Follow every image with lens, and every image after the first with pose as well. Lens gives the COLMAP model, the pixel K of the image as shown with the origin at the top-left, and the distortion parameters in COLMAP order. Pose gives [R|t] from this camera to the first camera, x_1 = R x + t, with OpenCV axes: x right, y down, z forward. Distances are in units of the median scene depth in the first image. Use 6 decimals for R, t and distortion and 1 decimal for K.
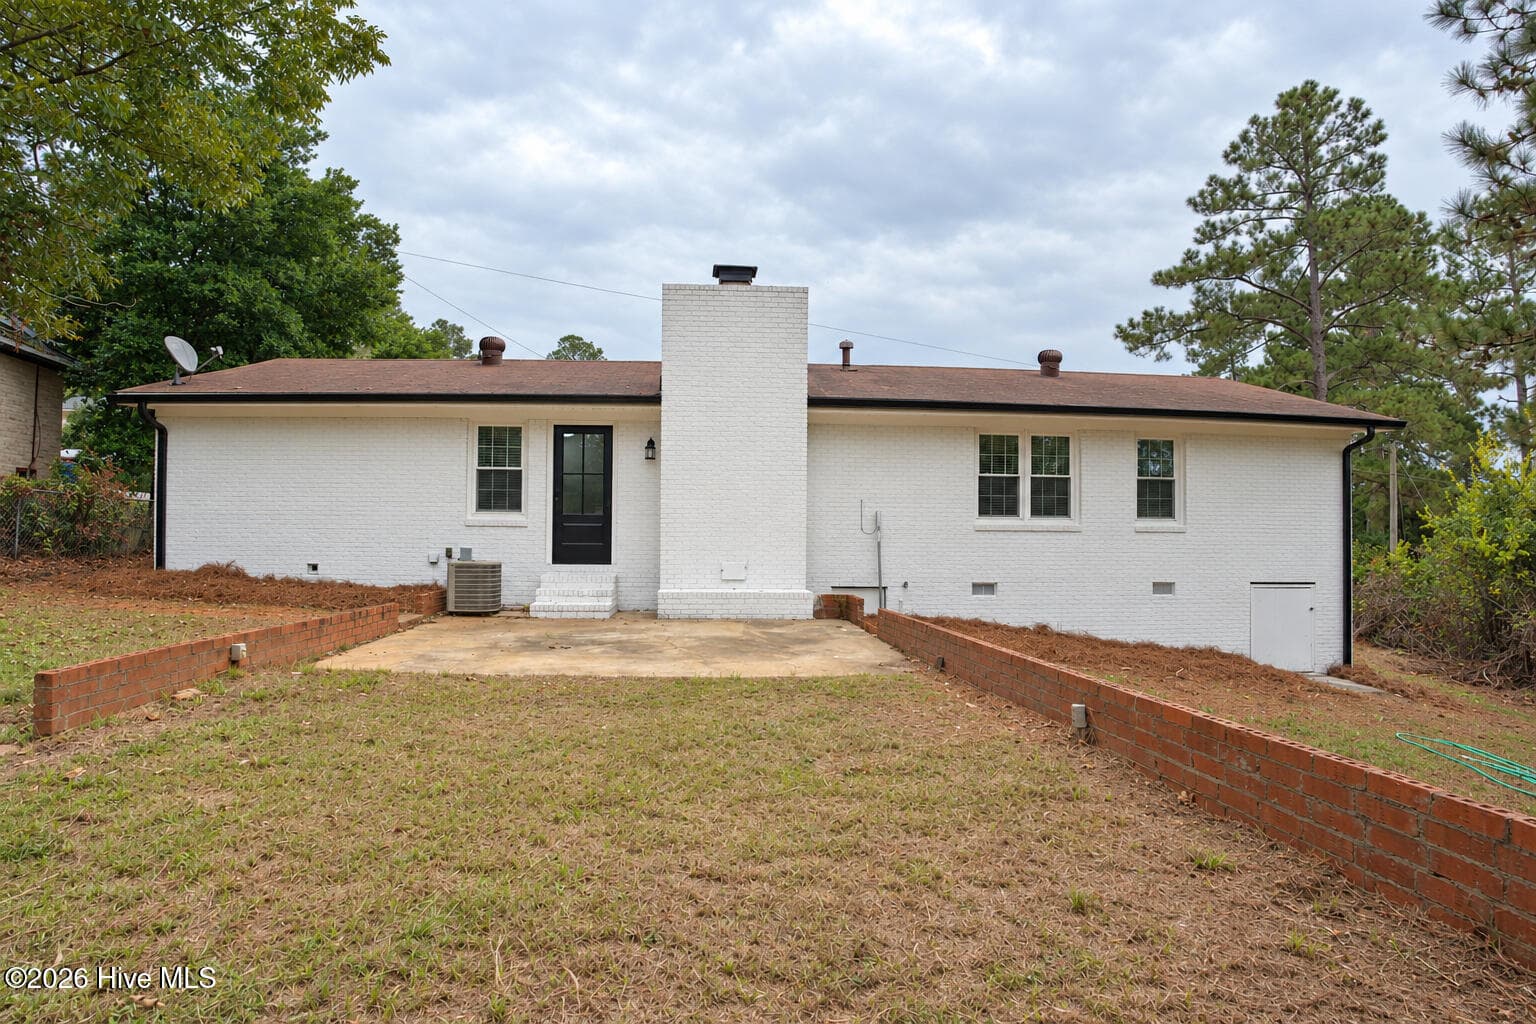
lens RADIAL K [[838.7, 0, 768.0], [0, 838.7, 512.0], [0, 0, 1]] dist [-0.133415, 0.042121]
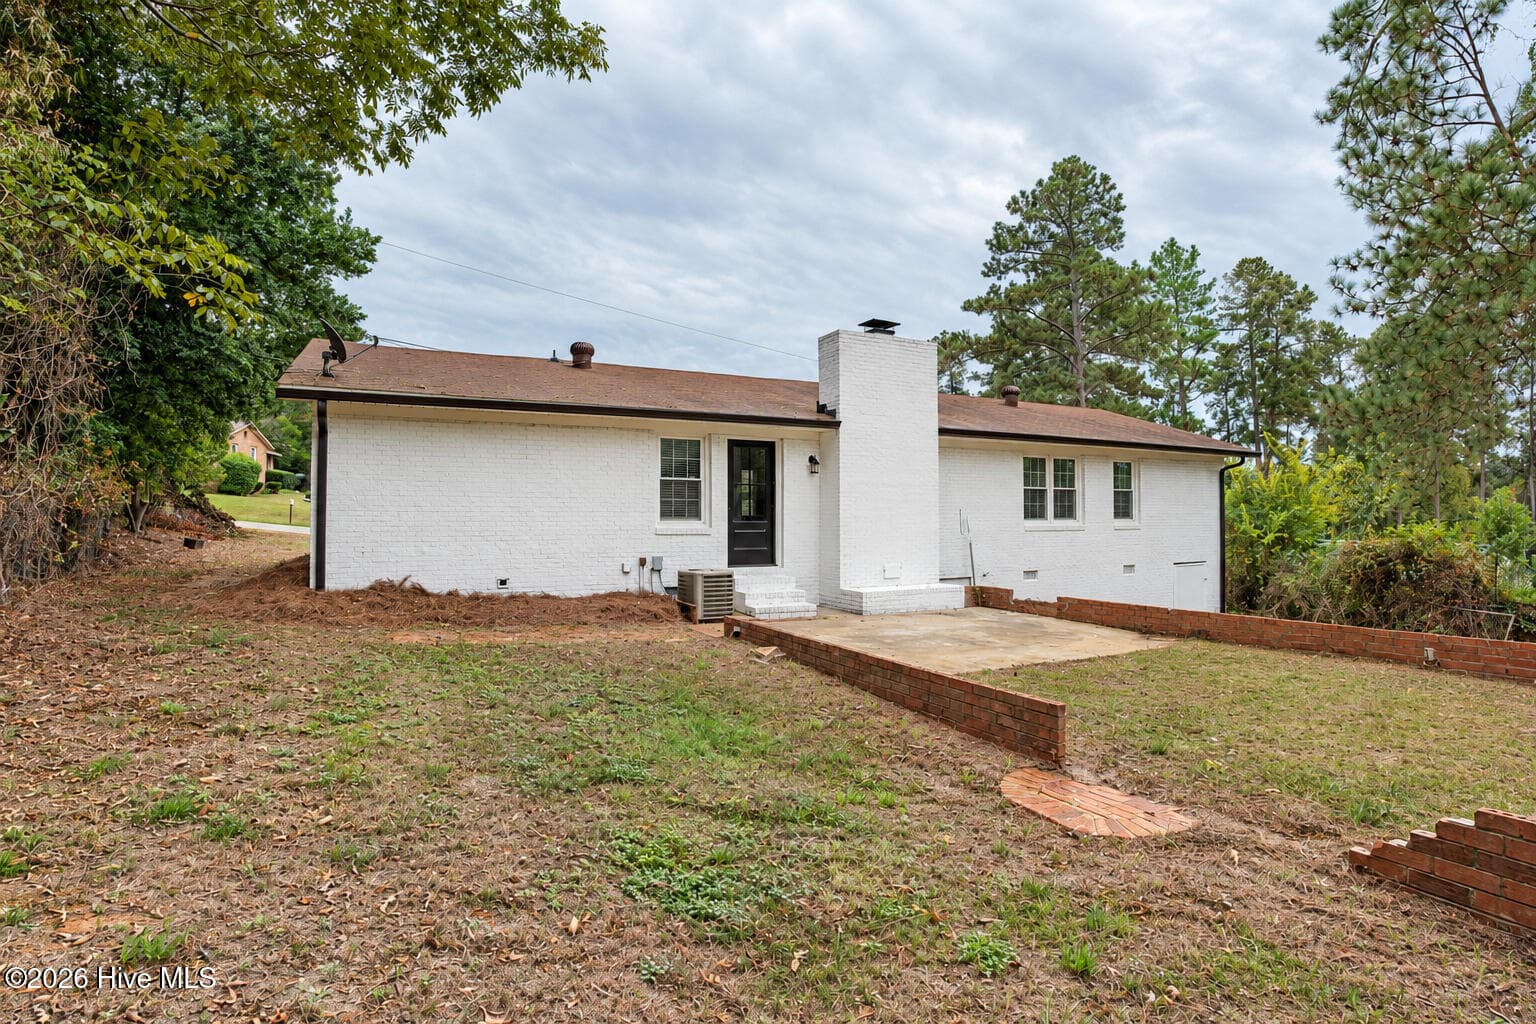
lens RADIAL K [[838.7, 0, 768.0], [0, 838.7, 512.0], [0, 0, 1]] dist [-0.133415, 0.042121]
pose [[0.922808, -0.004807, 0.385231, -0.600704], [-0.005137, 0.999680, 0.024780, -0.036231], [-0.385227, -0.024846, 0.922487, -0.031123]]
